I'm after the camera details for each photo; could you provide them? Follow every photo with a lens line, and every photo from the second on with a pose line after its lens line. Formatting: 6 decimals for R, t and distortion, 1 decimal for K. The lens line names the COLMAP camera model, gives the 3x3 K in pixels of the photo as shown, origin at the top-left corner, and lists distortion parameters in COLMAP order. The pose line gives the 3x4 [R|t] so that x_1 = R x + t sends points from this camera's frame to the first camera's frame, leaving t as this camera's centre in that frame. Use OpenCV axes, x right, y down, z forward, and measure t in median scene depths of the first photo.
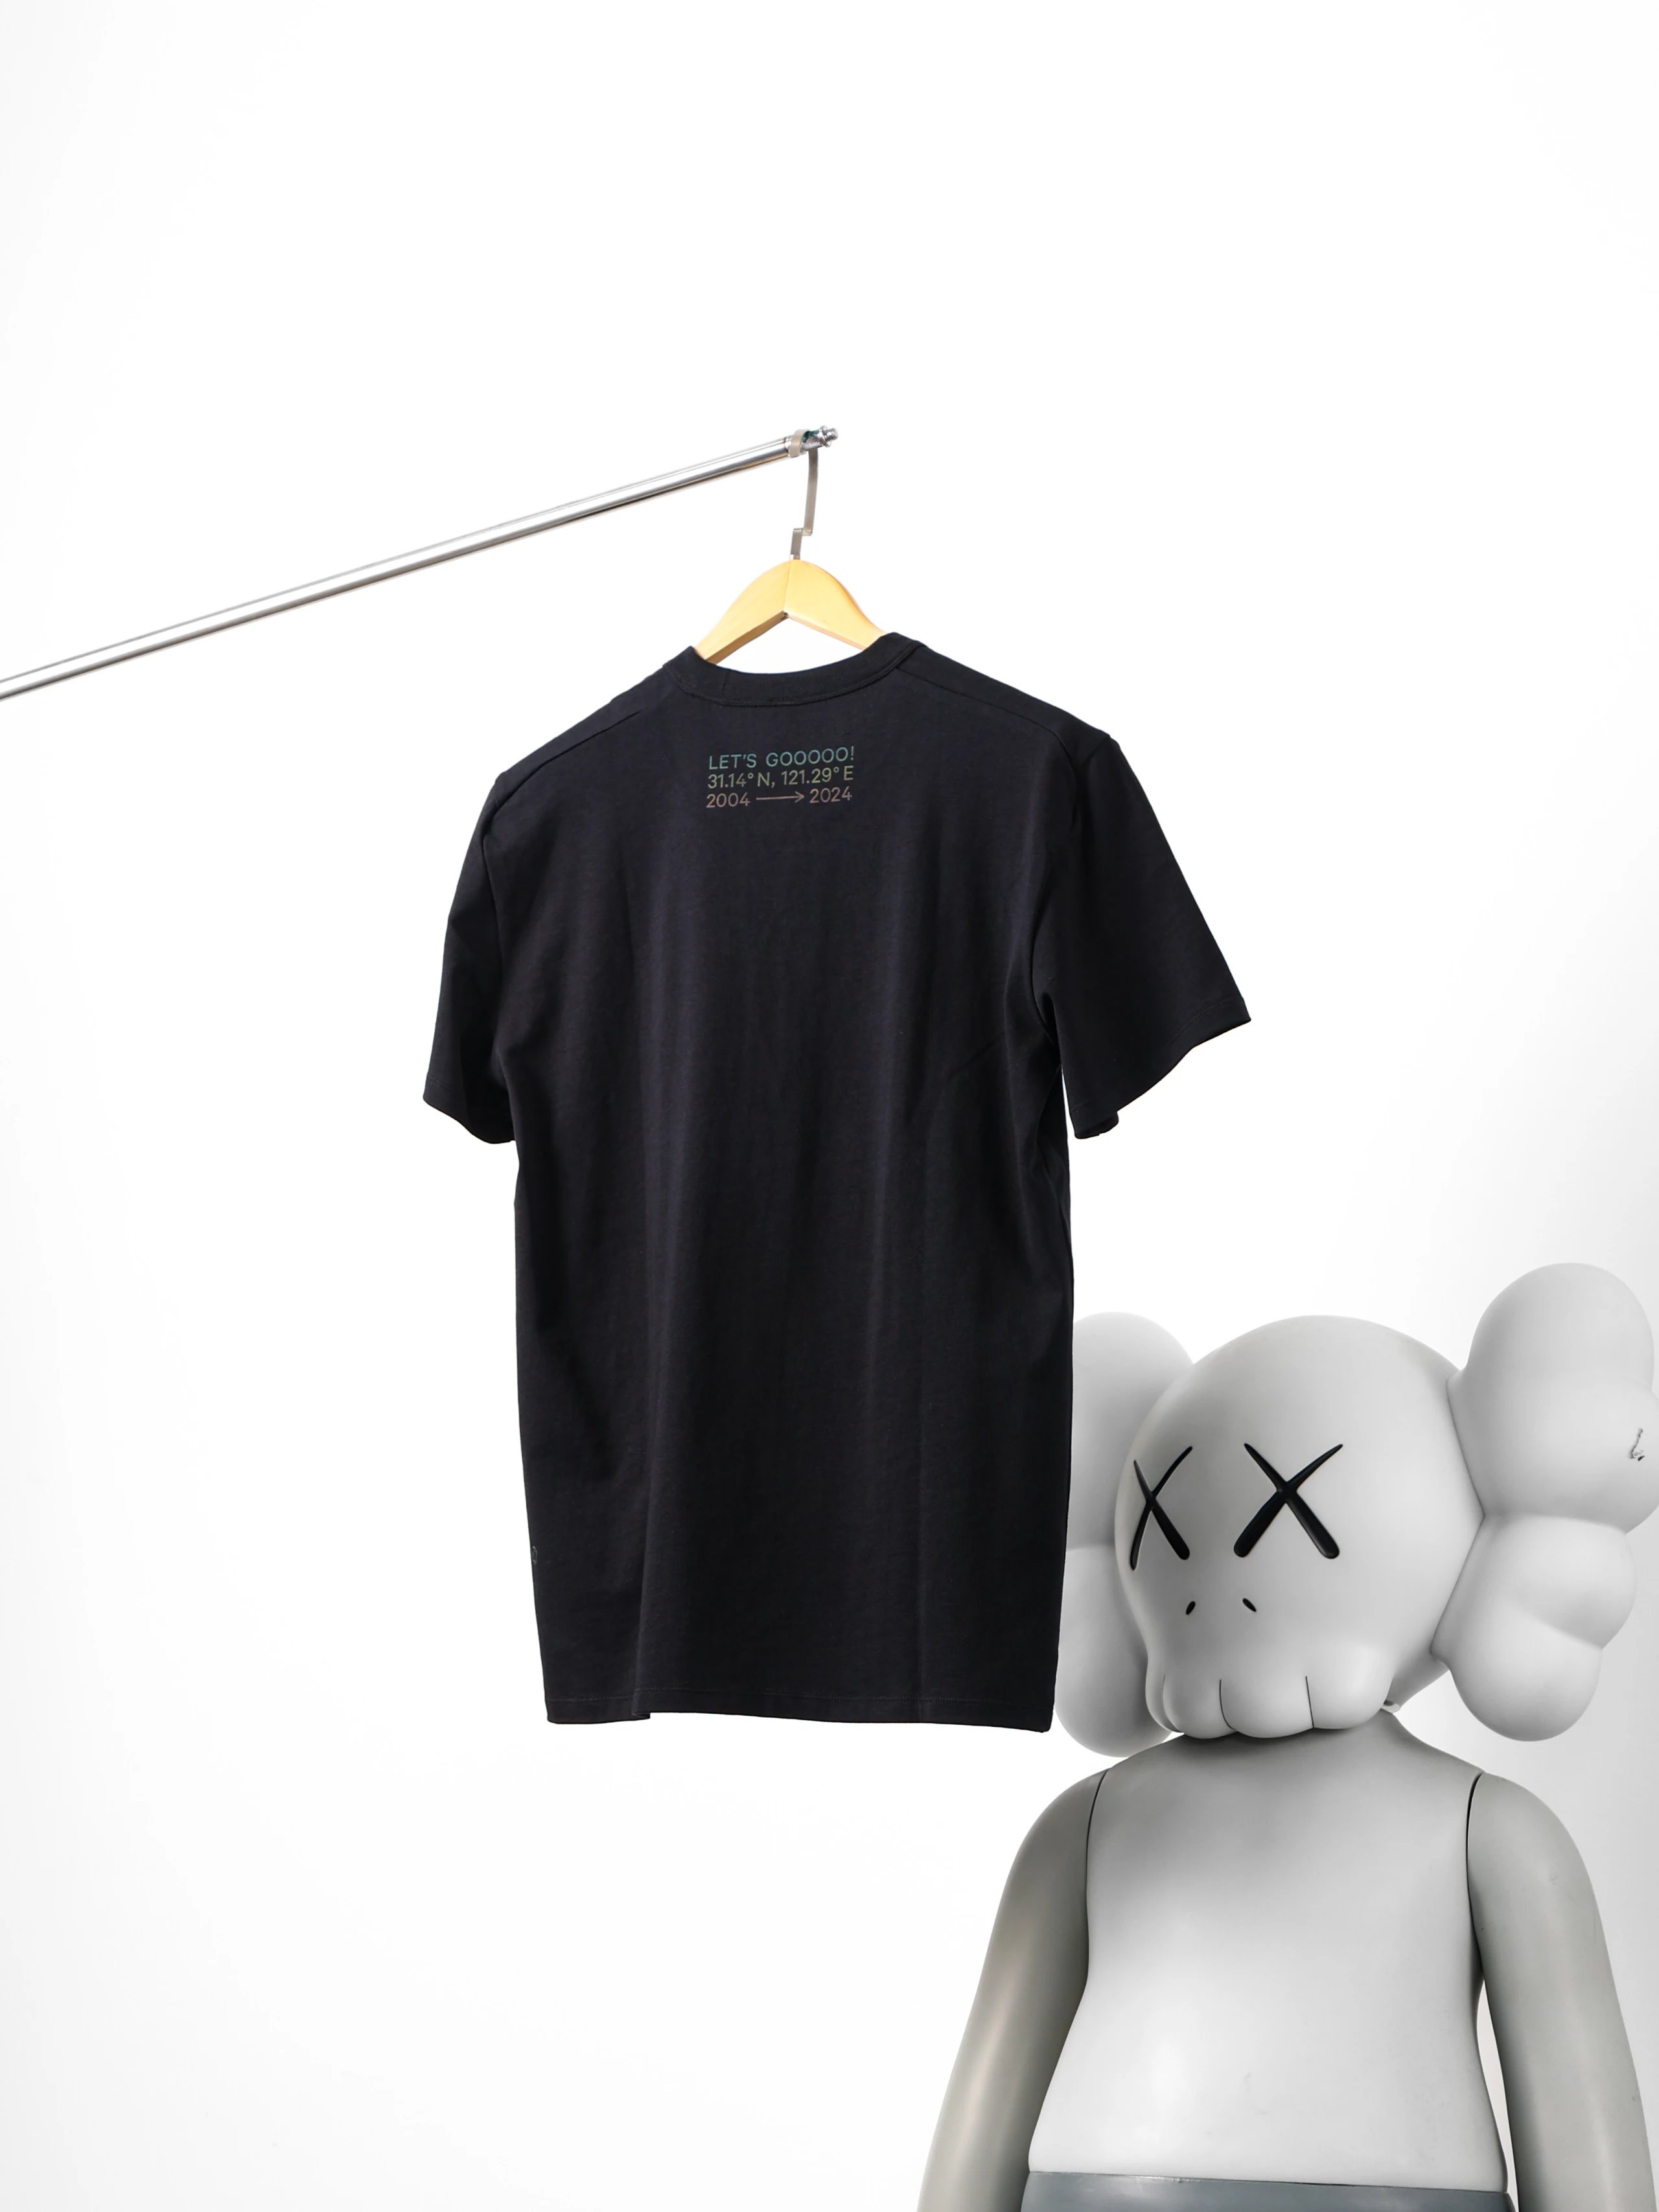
lens RADIAL K [[4031.8, 0, 828.7], [0, 4031.8, 1106.6], [0, 0, 1]] dist [-0.082153, 0.000000]
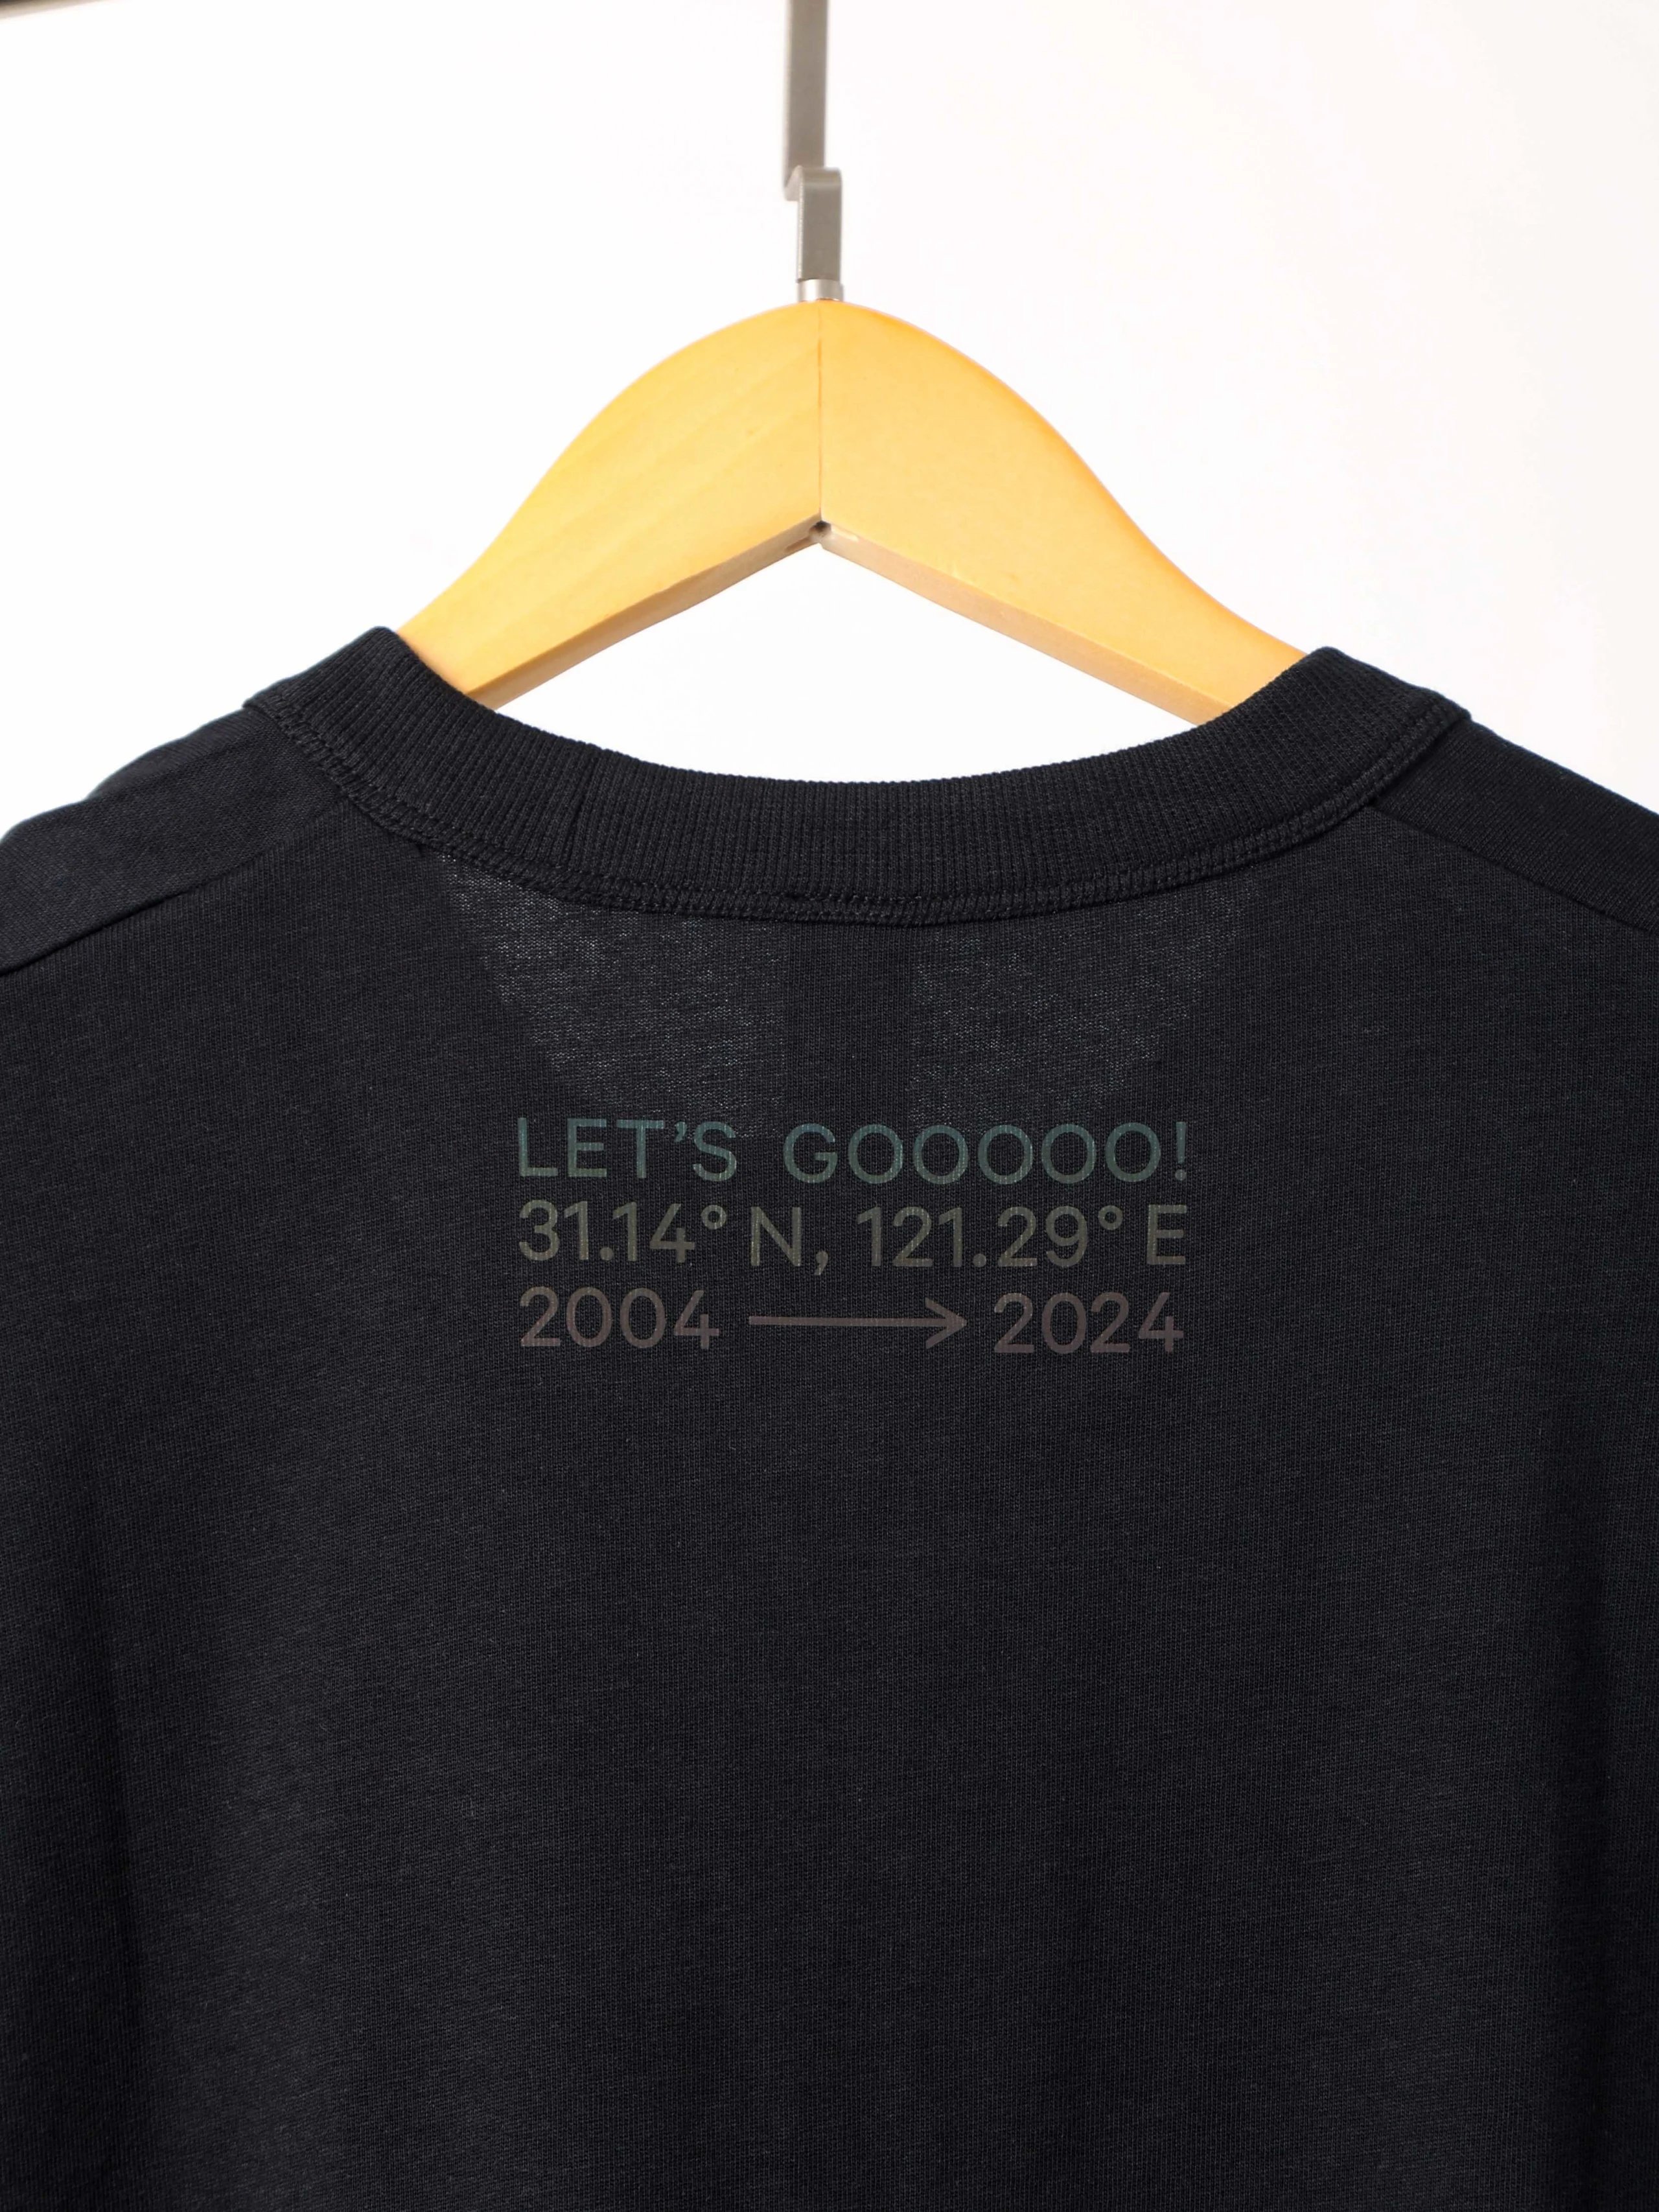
lens RADIAL K [[5865.3, 0, 829.2], [0, 5865.3, 1110.2], [0, 0, 1]] dist [-0.055786, 0.000000]
pose [[0.903647, 0.021054, 0.427761, -0.160298], [-0.033920, 0.999172, 0.022476, -0.096469], [-0.426934, -0.034820, 0.903612, 0.689798]]
